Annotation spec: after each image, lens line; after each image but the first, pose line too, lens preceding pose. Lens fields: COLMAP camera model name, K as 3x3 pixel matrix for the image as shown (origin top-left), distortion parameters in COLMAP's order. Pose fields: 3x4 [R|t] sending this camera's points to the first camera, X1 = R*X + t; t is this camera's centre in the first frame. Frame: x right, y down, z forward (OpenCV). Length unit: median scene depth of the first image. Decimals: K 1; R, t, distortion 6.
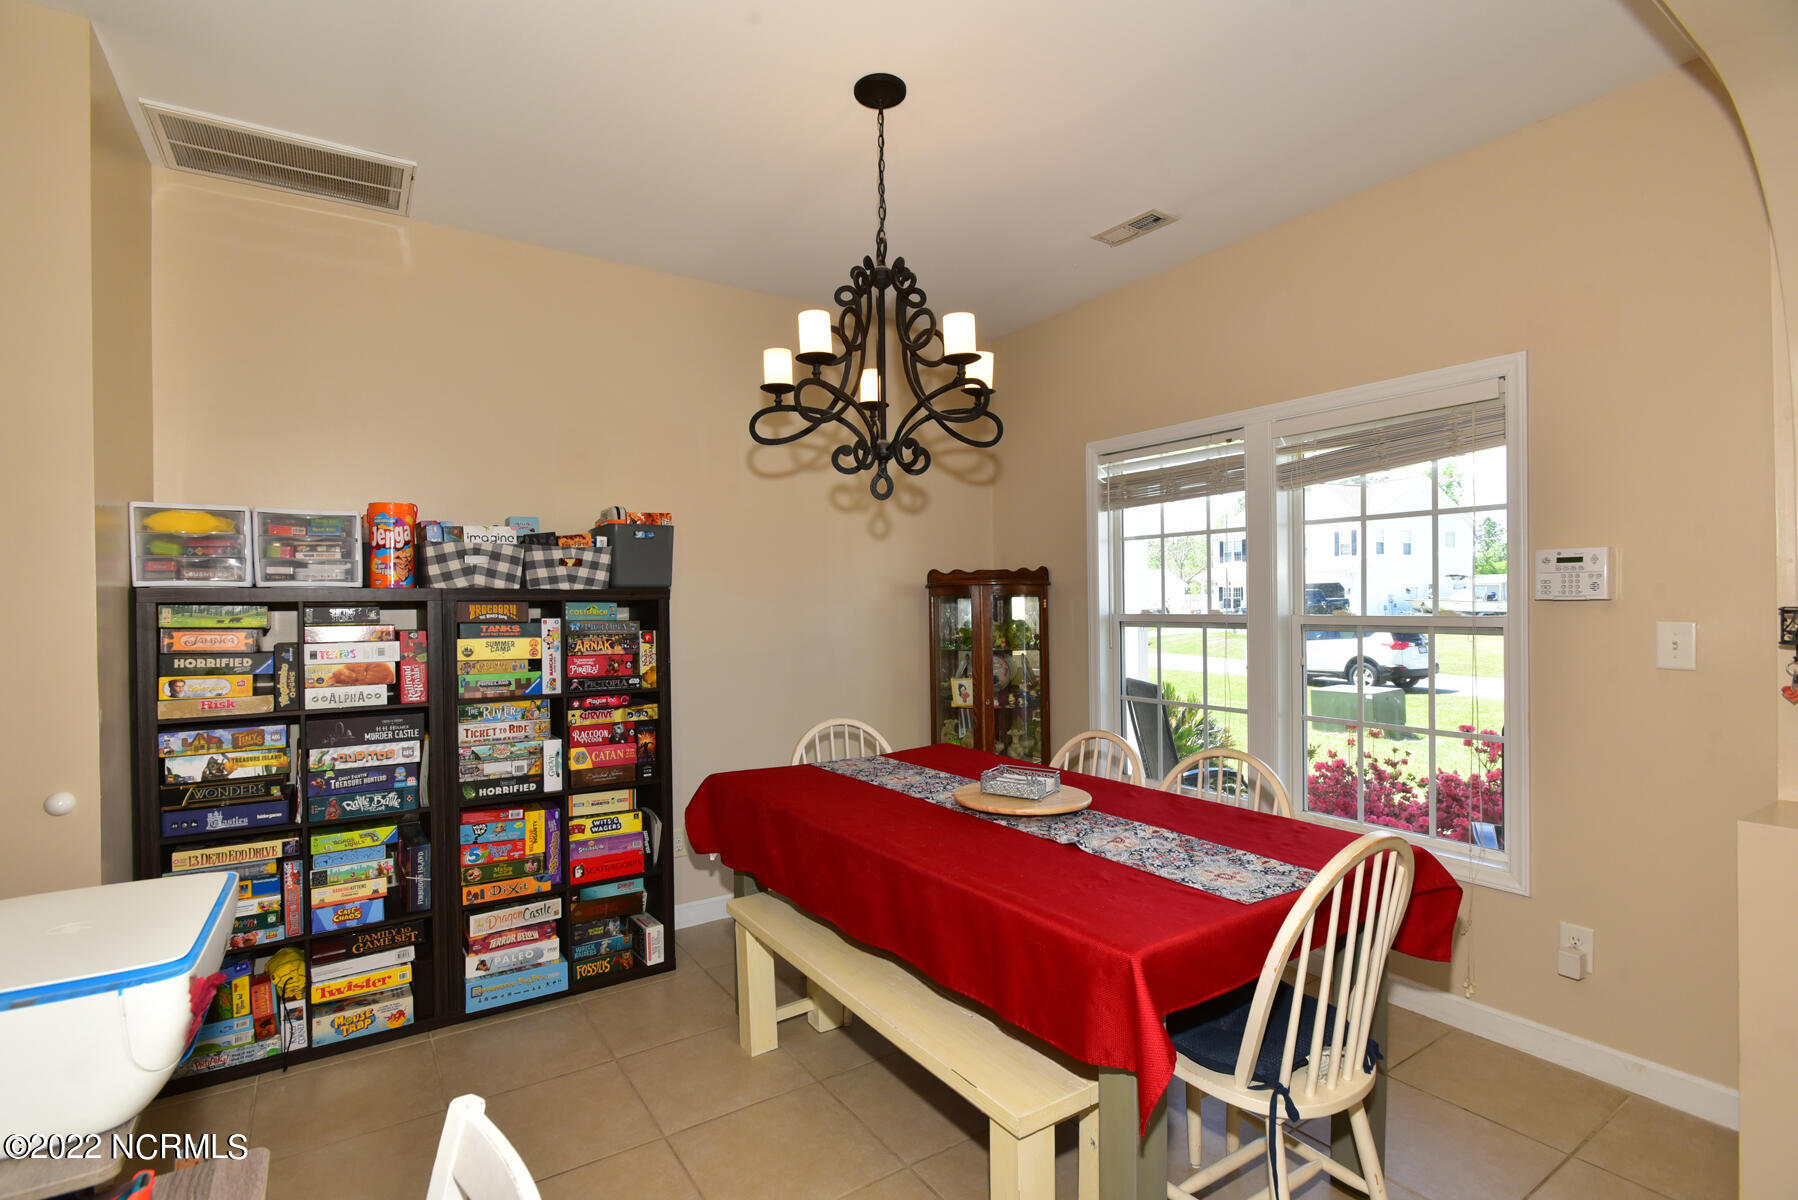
lens RADIAL K [[848.4, 0, 898.5], [0, 848.4, 610.5], [0, 0, 1]] dist [-0.015450, 0.002291]
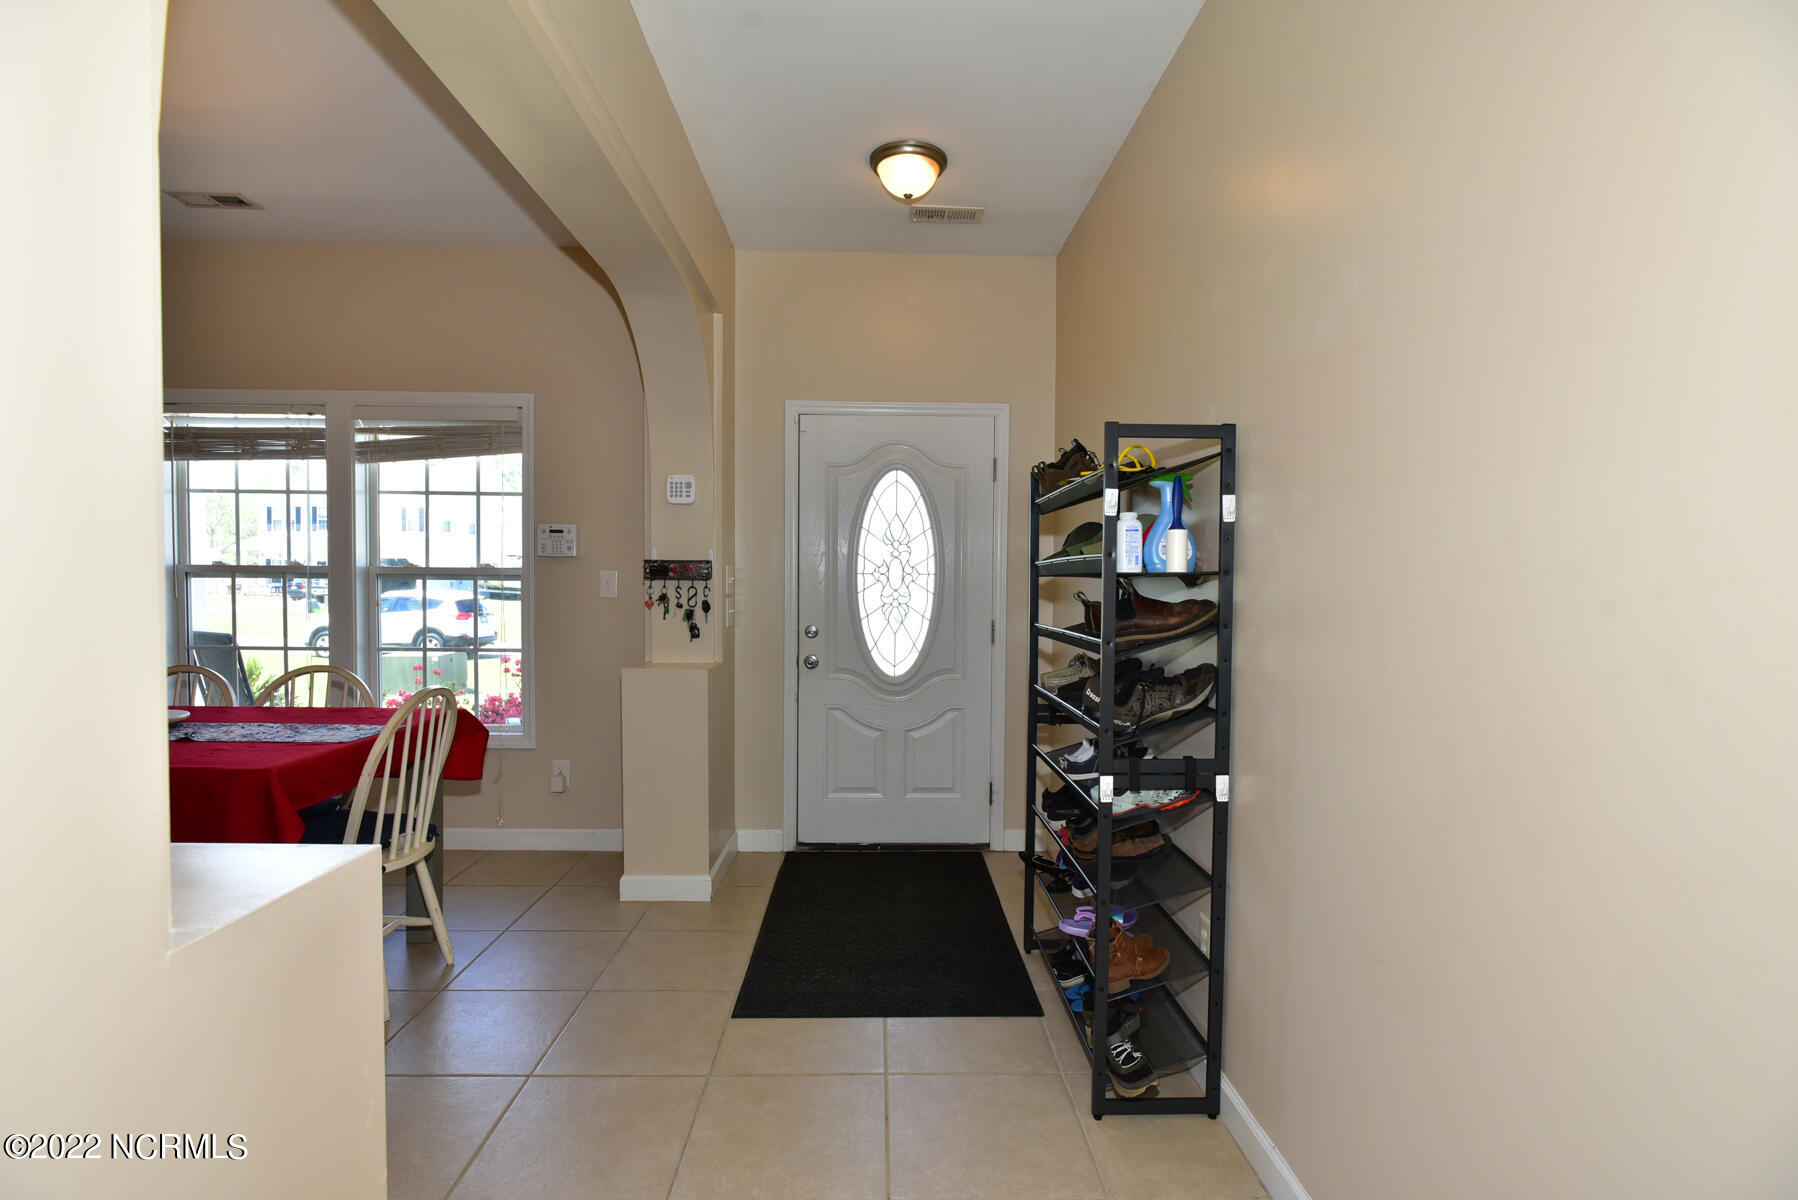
lens RADIAL K [[848.4, 0, 898.5], [0, 848.4, 610.5], [0, 0, 1]] dist [-0.015450, 0.002291]
pose [[0.532431, -0.009860, 0.846416, -0.197929], [-0.006477, 0.999855, 0.015721, 0.055718], [-0.846448, -0.013853, 0.532291, -0.371868]]
